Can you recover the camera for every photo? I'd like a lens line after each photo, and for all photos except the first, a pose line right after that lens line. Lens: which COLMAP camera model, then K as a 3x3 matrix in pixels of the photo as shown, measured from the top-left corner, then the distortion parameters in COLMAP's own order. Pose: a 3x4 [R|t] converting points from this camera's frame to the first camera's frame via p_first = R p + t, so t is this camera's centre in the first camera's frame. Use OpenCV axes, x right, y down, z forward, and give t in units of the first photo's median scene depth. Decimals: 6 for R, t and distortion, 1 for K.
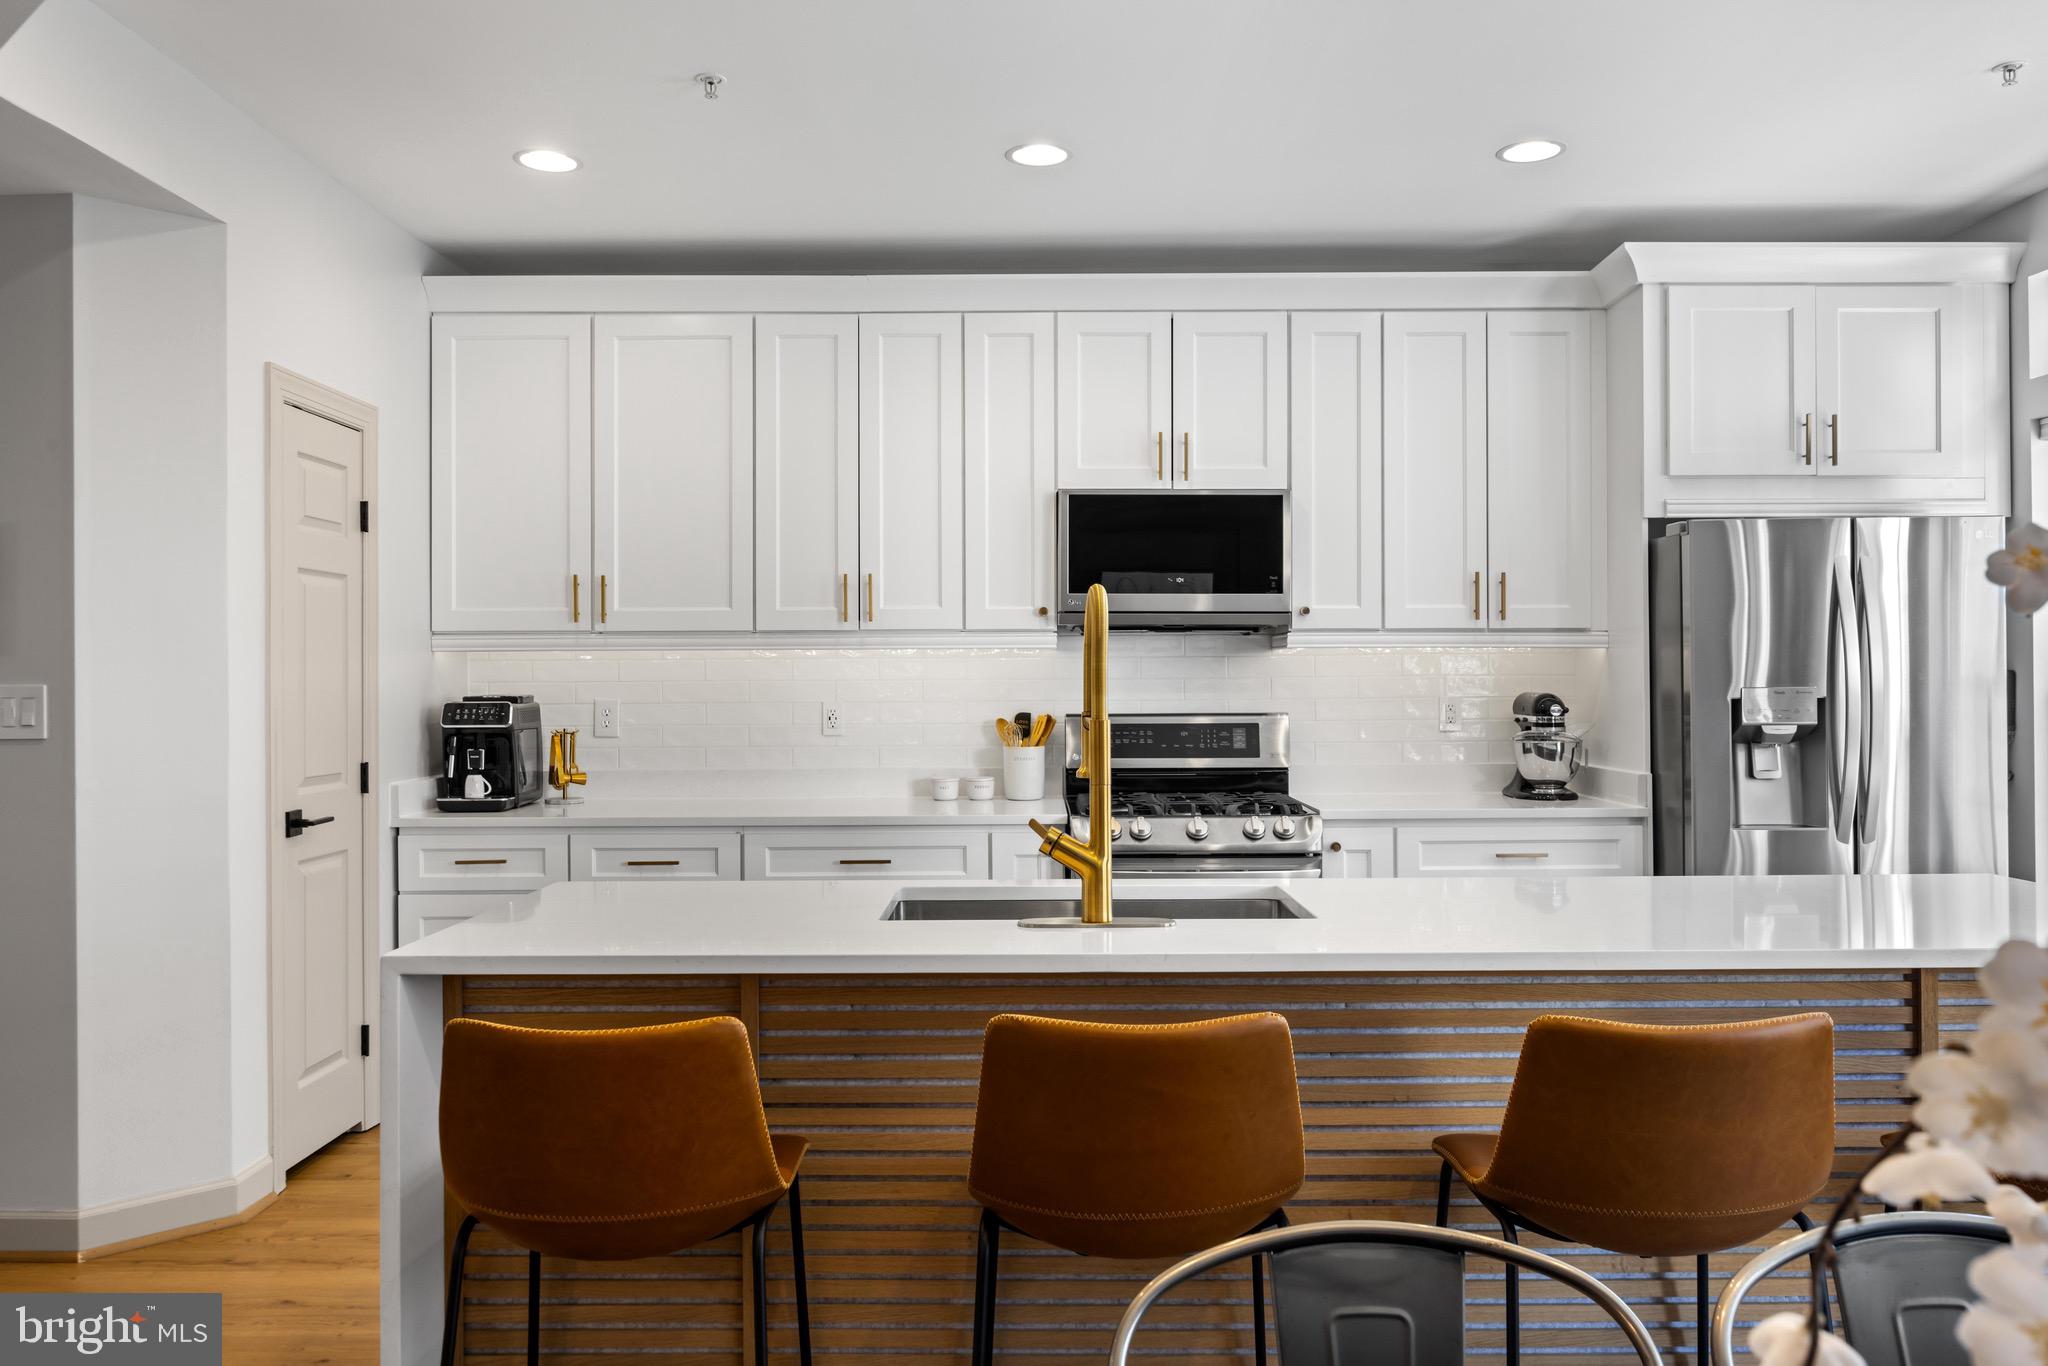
lens RADIAL K [[1498.0, 0, 1029.1], [0, 1498.0, 694.7], [0, 0, 1]] dist [-0.007157, -0.005336]
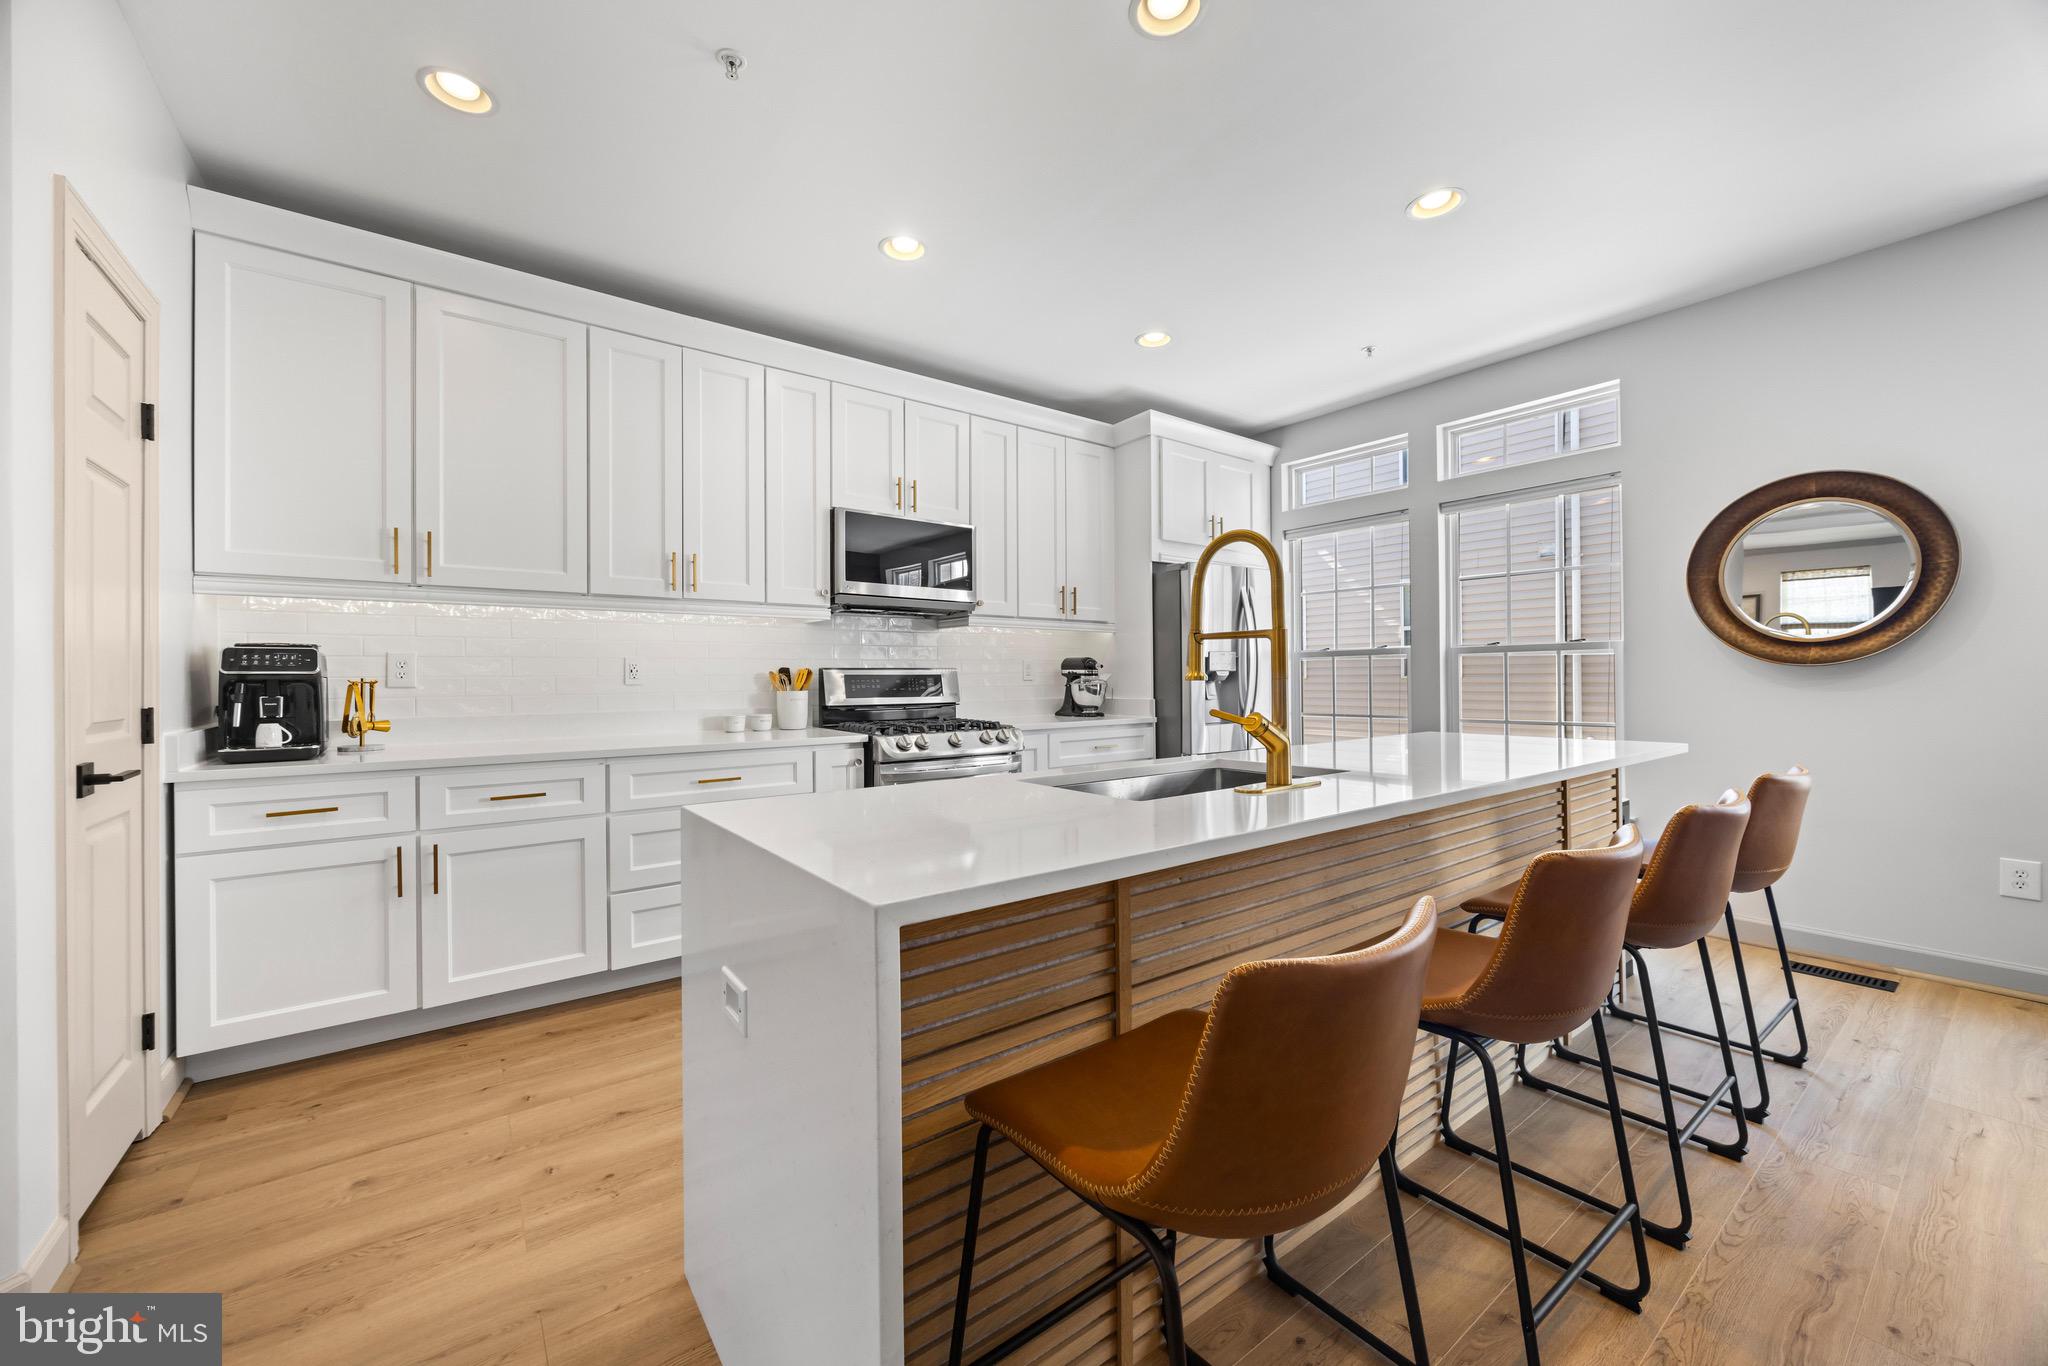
lens RADIAL K [[778.3, 0, 1016.9], [0, 778.3, 683.3], [0, 0, 1]] dist [-0.001415, -0.000004]
pose [[0.799806, -0.004224, 0.600244, -0.283859], [0.008141, 0.999960, -0.003811, 0.033509], [-0.600204, 0.007934, 0.799808, 0.311348]]
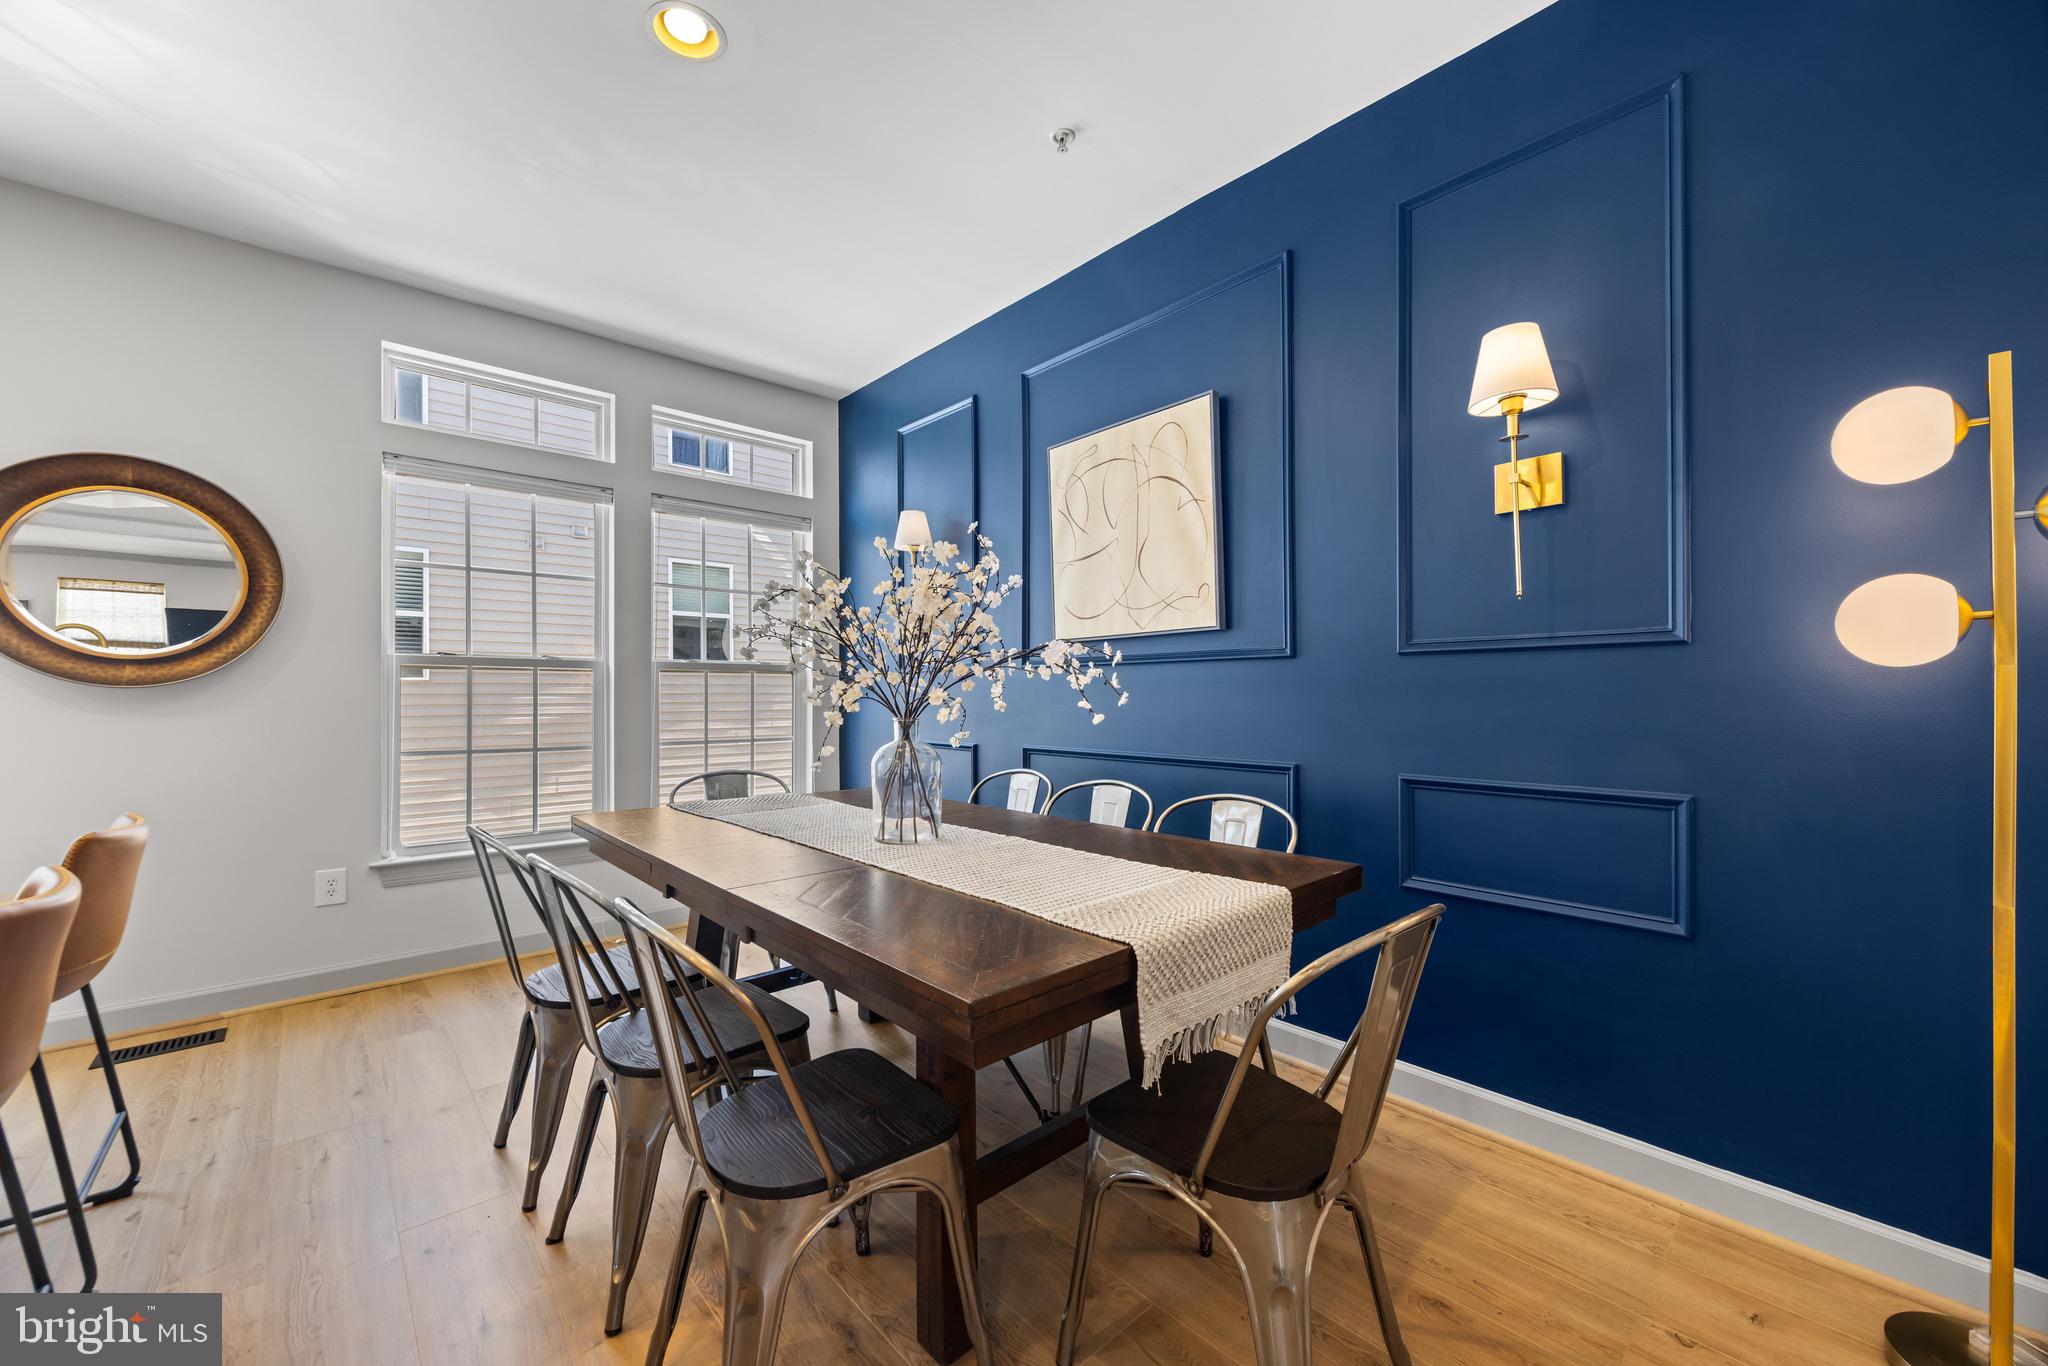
lens RADIAL K [[785.6, 0, 1023.2], [0, 785.6, 695.4], [0, 0, 1]] dist [-0.001438, -0.000082]
pose [[-0.677160, 0.005138, 0.735818, -0.194055], [0.011910, 0.999921, 0.003977, 0.032335], [-0.735740, 0.011457, -0.677168, 0.340485]]
